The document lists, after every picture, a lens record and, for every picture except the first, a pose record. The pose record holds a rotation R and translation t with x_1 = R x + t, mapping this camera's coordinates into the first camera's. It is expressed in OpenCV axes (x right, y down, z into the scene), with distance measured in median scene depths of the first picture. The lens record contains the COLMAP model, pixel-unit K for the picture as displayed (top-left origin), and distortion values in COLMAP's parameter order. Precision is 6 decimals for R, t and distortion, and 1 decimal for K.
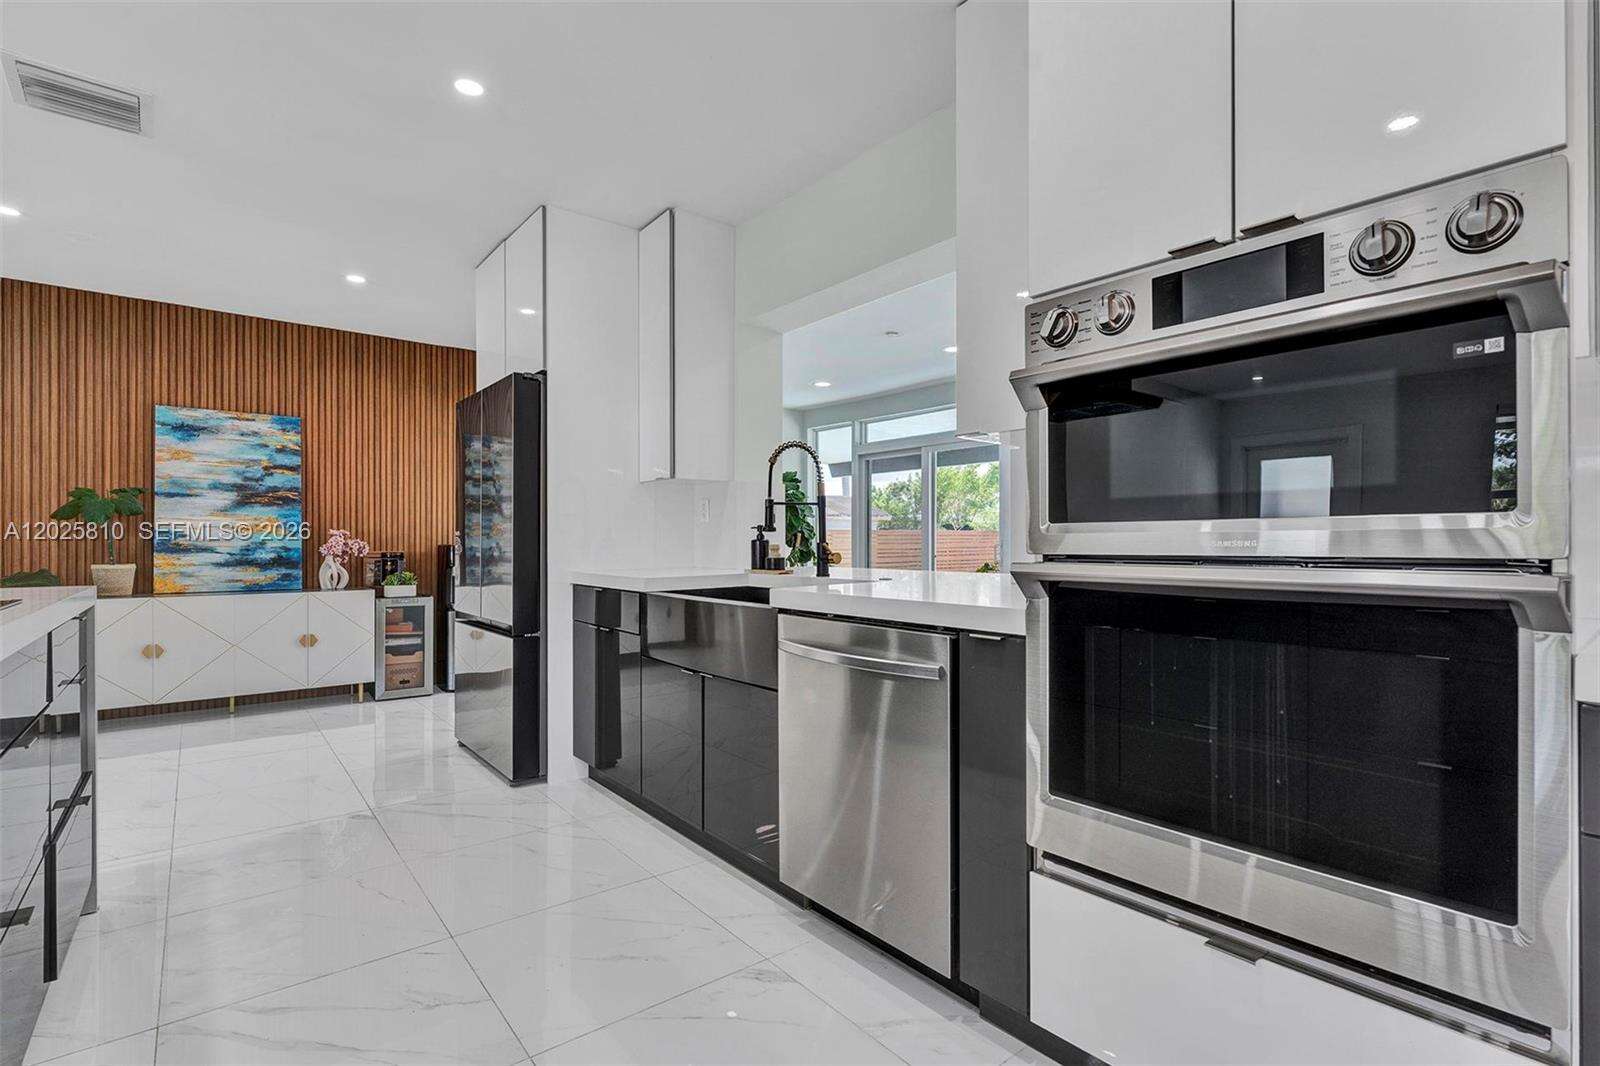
lens RADIAL K [[751.1, 0, 798.3], [0, 751.1, 539.1], [0, 0, 1]] dist [0.000947, -0.000123]
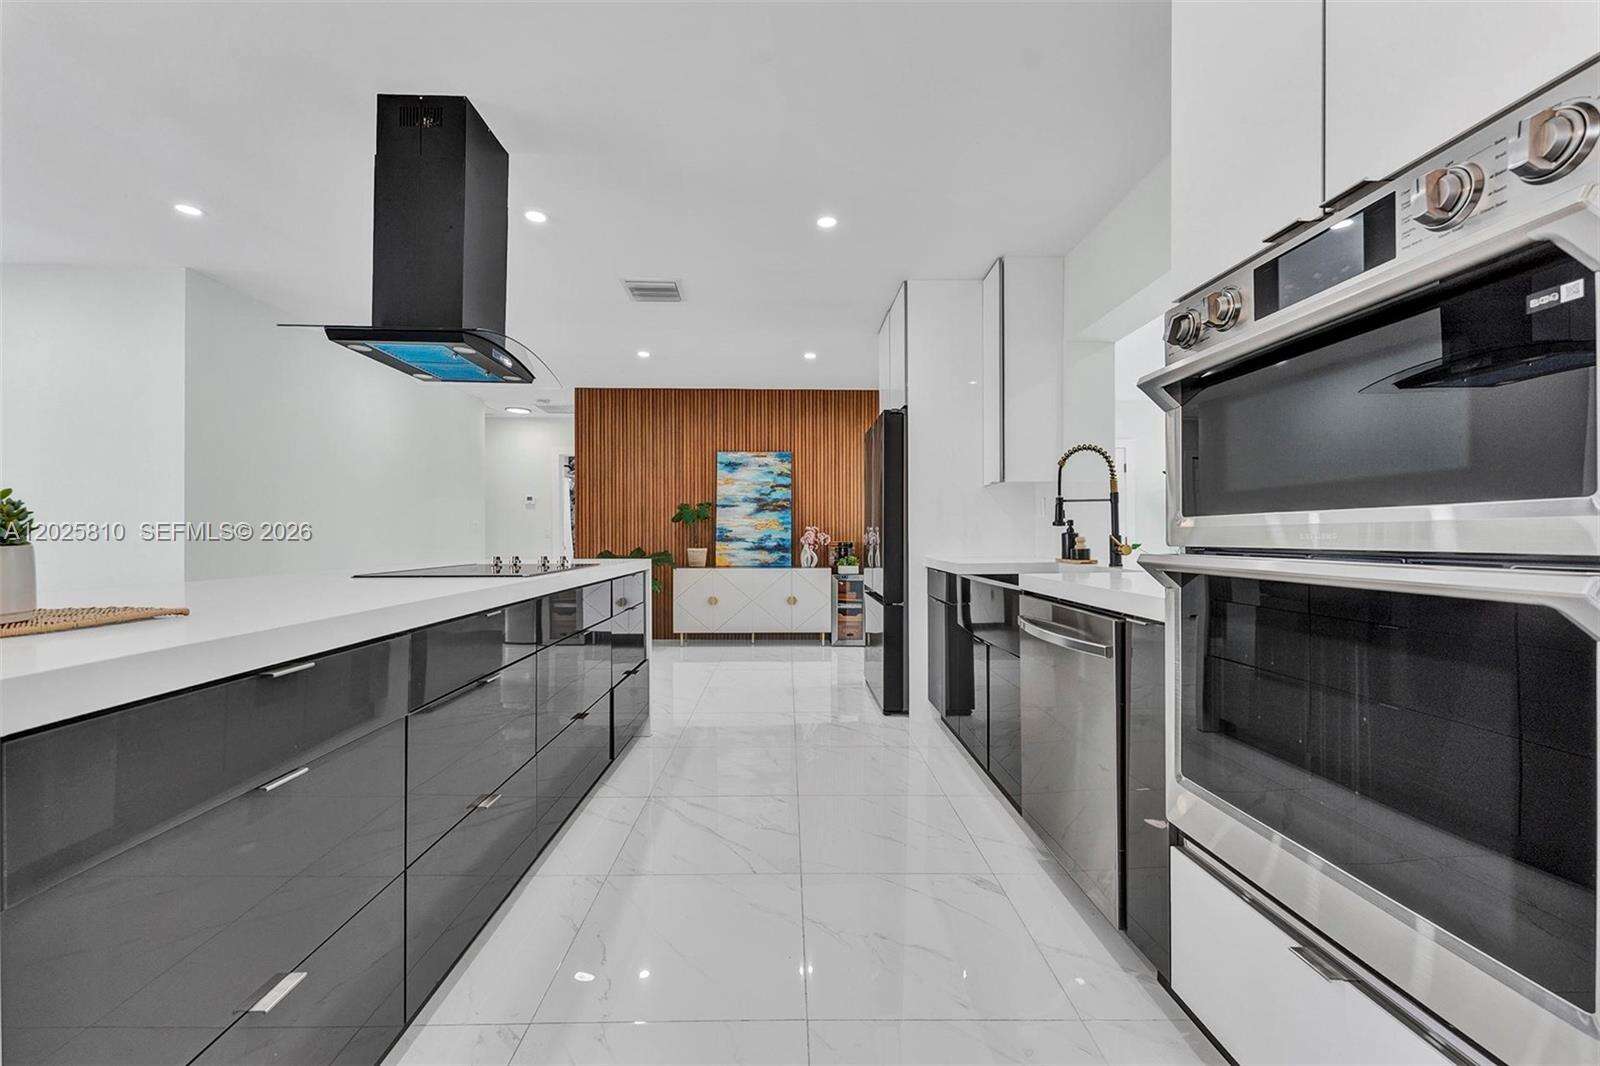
lens RADIAL K [[643.1, 0, 800.0], [0, 643.1, 533.0], [0, 0, 1]] dist [-0.001798, -0.000207]
pose [[0.794956, -0.002417, -0.606662, 0.143804], [0.003085, 0.999995, 0.000059, -0.000027], [0.606659, -0.001918, 0.794960, -0.011340]]
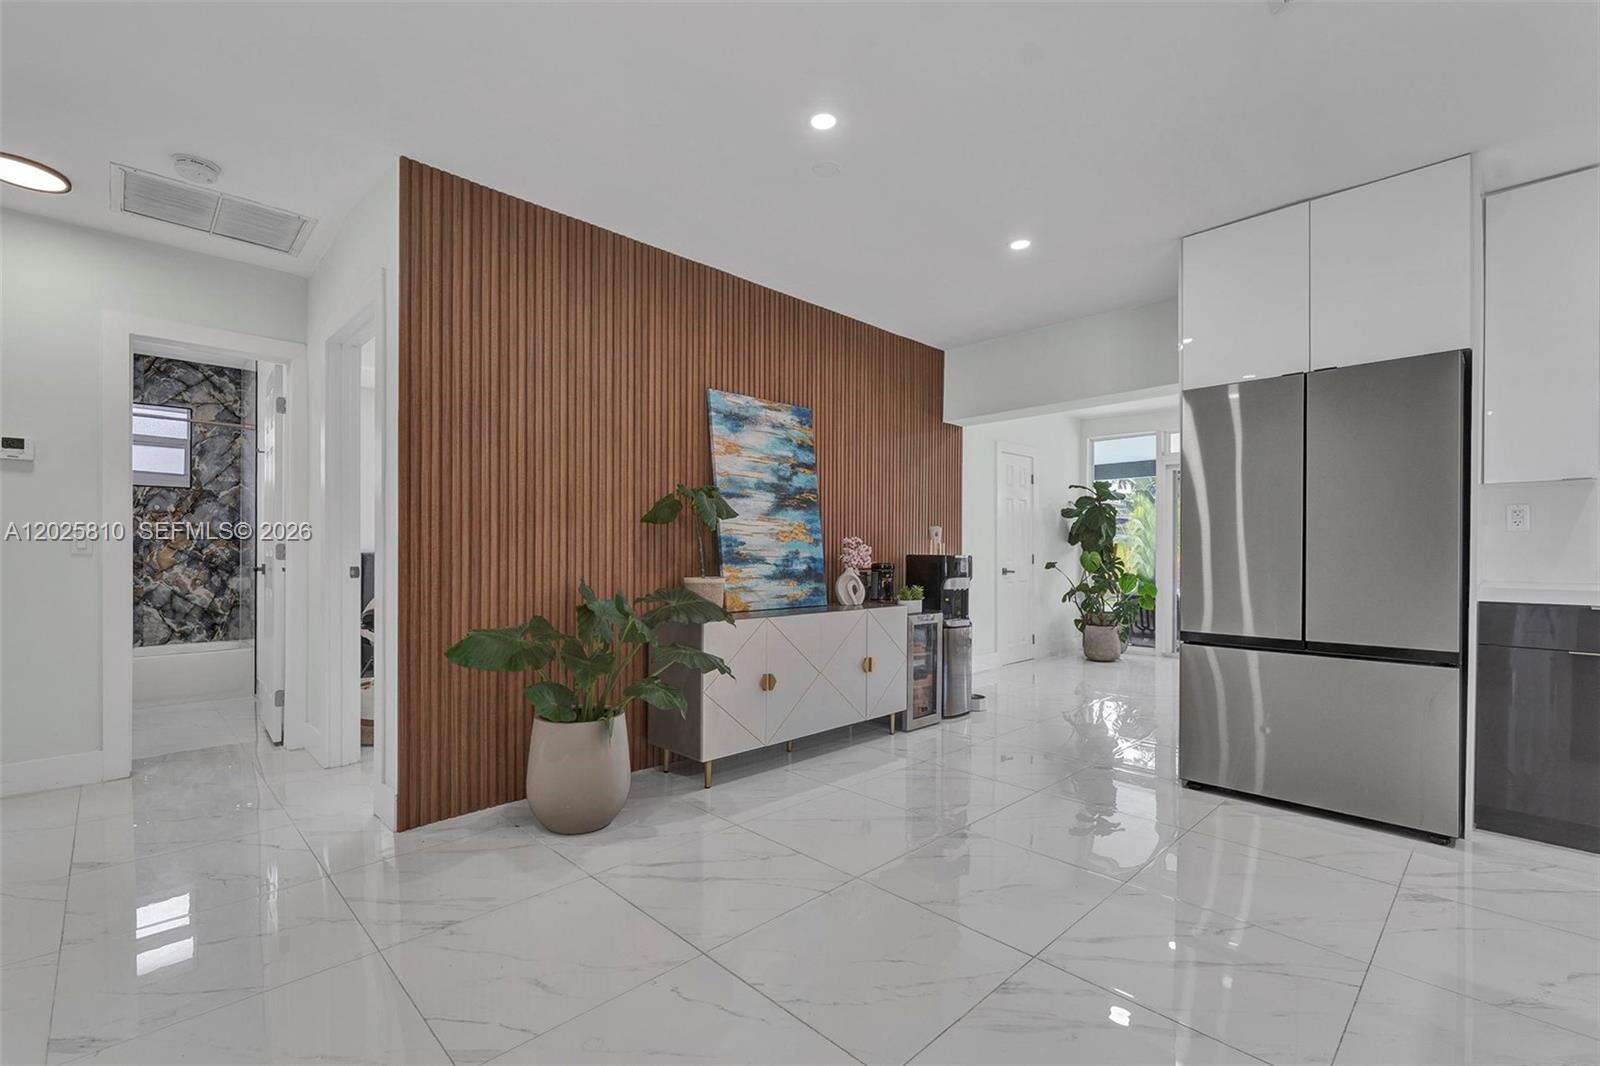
lens RADIAL K [[705.1, 0, 800.0], [0, 705.1, 533.0], [0, 0, 1]] dist [0.001132, -0.000099]
pose [[0.994934, 0.017070, 0.099073, -0.834955], [-0.016067, 0.999811, -0.010905, -0.008788], [-0.099241, 0.009258, 0.995020, 0.201508]]
